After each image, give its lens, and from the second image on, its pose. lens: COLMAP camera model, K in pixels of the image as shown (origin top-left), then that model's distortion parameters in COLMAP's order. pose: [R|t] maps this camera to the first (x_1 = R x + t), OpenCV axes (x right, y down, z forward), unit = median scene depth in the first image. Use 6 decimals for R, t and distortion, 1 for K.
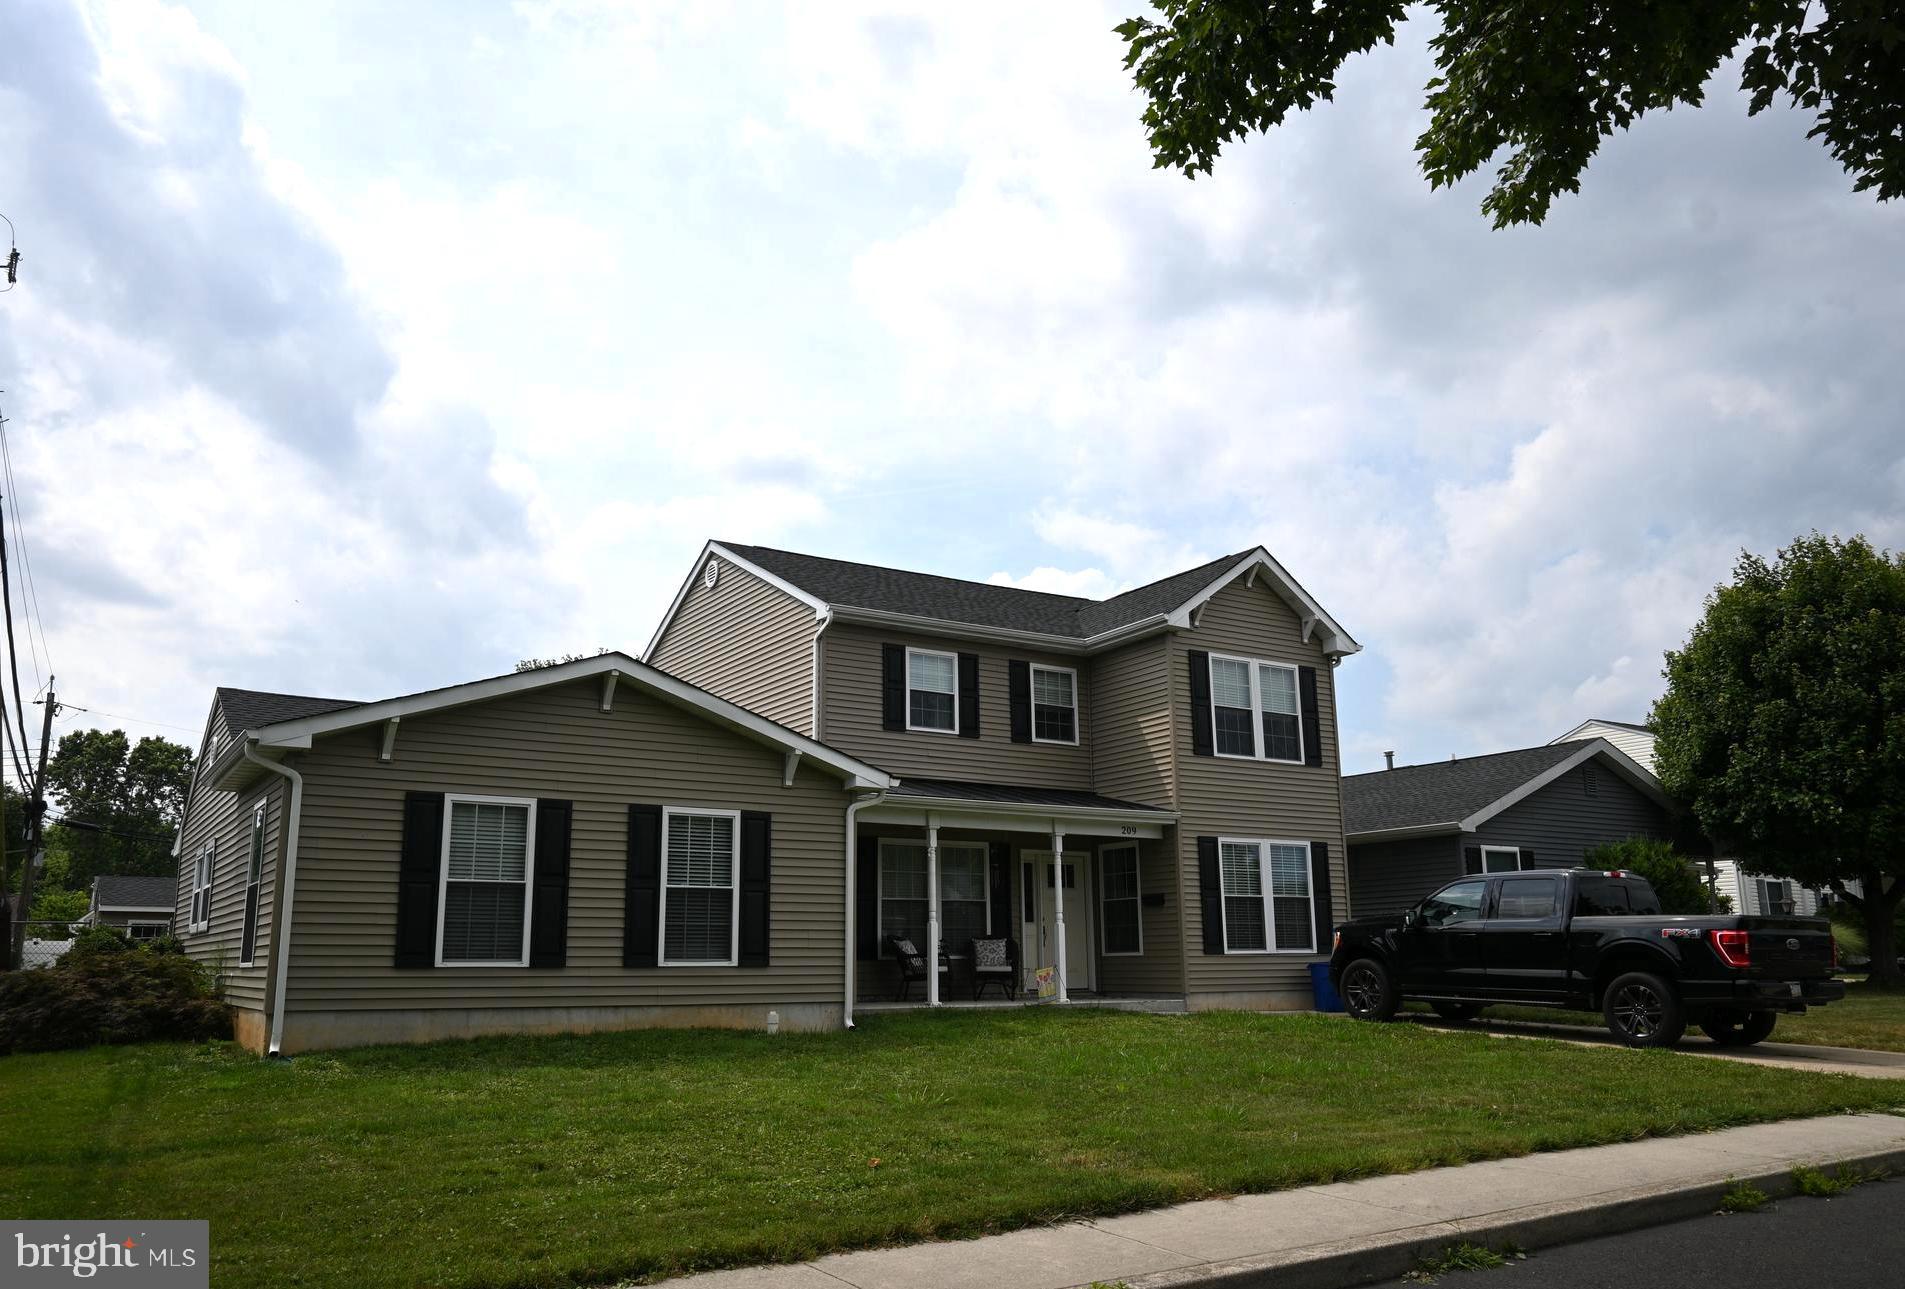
lens RADIAL K [[1283.4, 0, 952.5], [0, 1283.4, 644.5], [0, 0, 1]] dist [-0.000016, 0.000039]
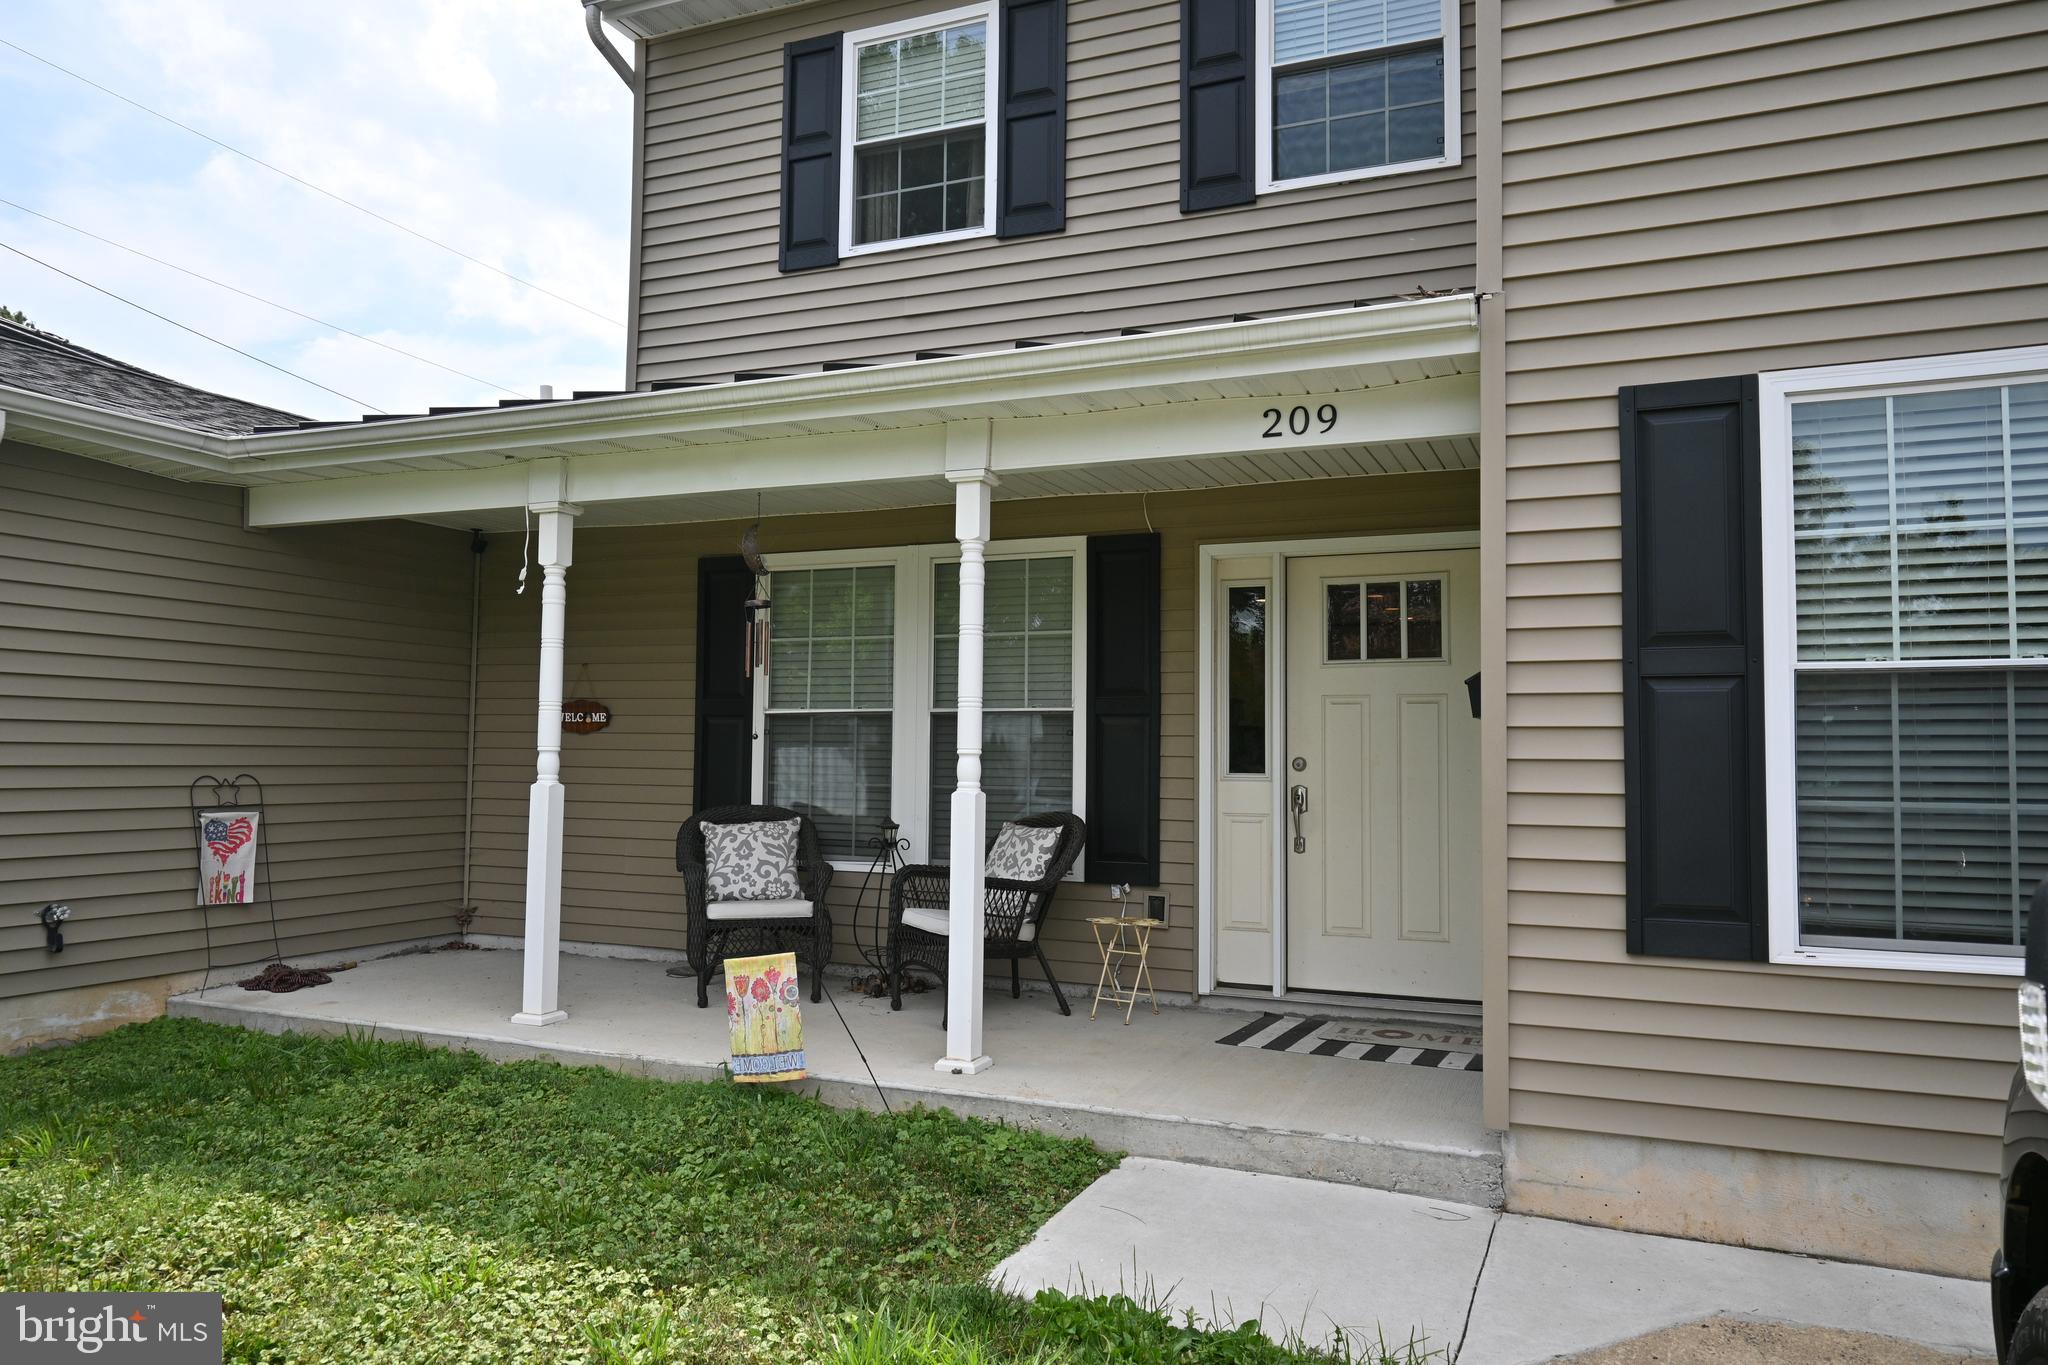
lens RADIAL K [[1395.8, 0, 1024.0], [0, 1395.8, 682.5], [0, 0, 1]] dist [-0.002936, -0.001323]
pose [[0.582051, -0.031818, -0.812529, 0.308334], [0.180270, 0.979419, 0.090782, 0.155113], [0.792918, -0.199315, 0.575808, 0.772241]]
